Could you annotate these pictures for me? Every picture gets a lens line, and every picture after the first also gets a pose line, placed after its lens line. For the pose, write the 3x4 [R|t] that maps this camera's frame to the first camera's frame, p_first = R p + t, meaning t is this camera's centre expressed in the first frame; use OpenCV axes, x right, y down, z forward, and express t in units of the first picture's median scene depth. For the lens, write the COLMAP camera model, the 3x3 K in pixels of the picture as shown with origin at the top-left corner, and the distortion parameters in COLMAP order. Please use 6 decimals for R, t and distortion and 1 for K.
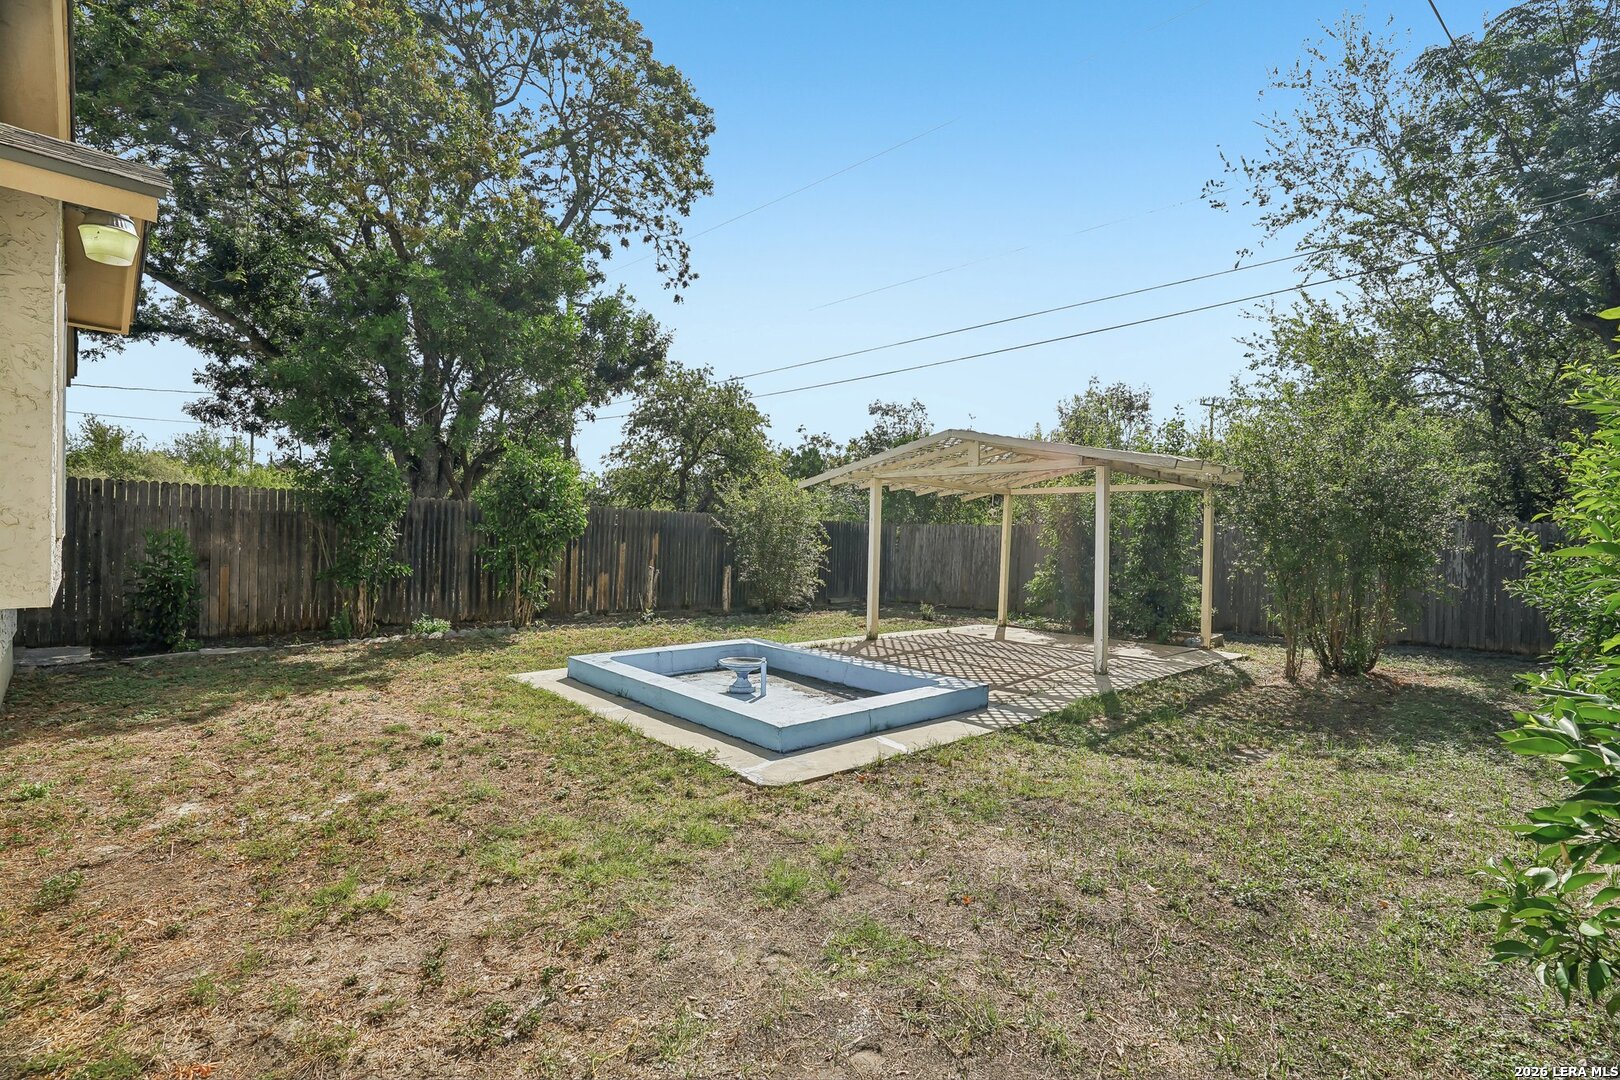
lens RADIAL K [[721.9, 0, 800.9], [0, 721.9, 537.3], [0, 0, 1]] dist [0.000769, 0.000262]
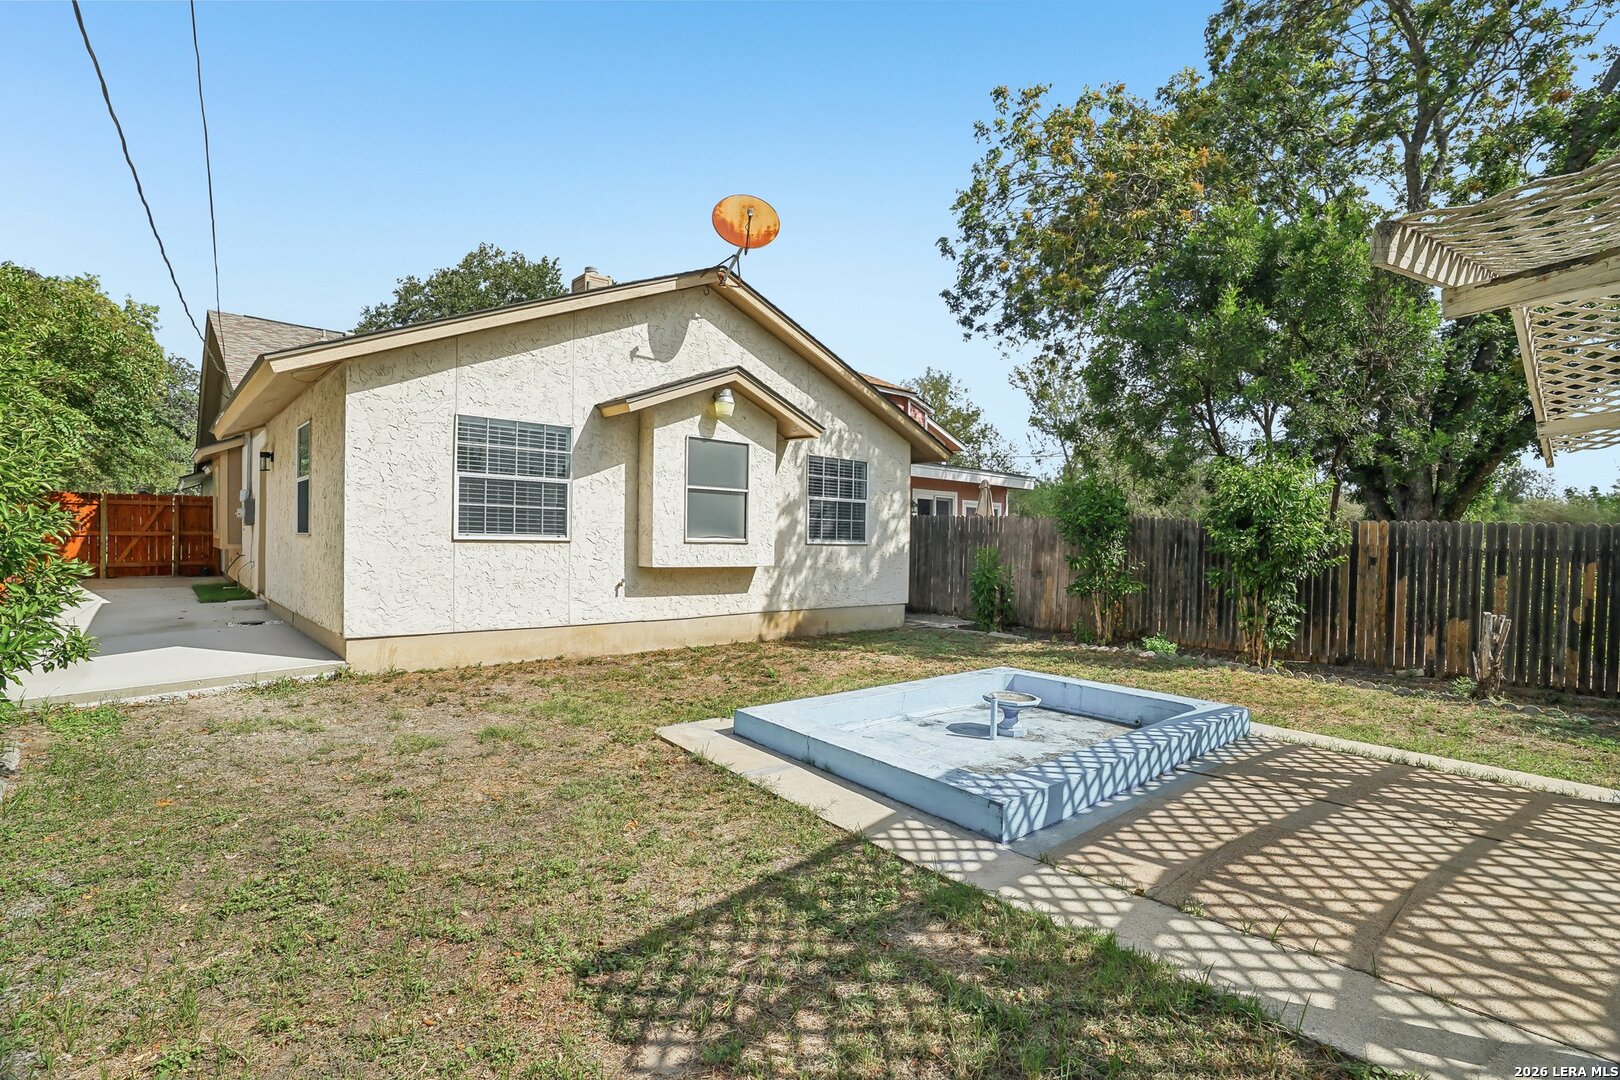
lens RADIAL K [[721.9, 0, 804.4], [0, 721.9, 542.4], [0, 0, 1]] dist [0.000769, 0.000262]
pose [[-0.026369, -0.018793, -0.999476, 0.966432], [-0.030369, 0.999377, -0.017990, 0.023185], [0.999191, 0.029878, -0.026924, 1.016104]]
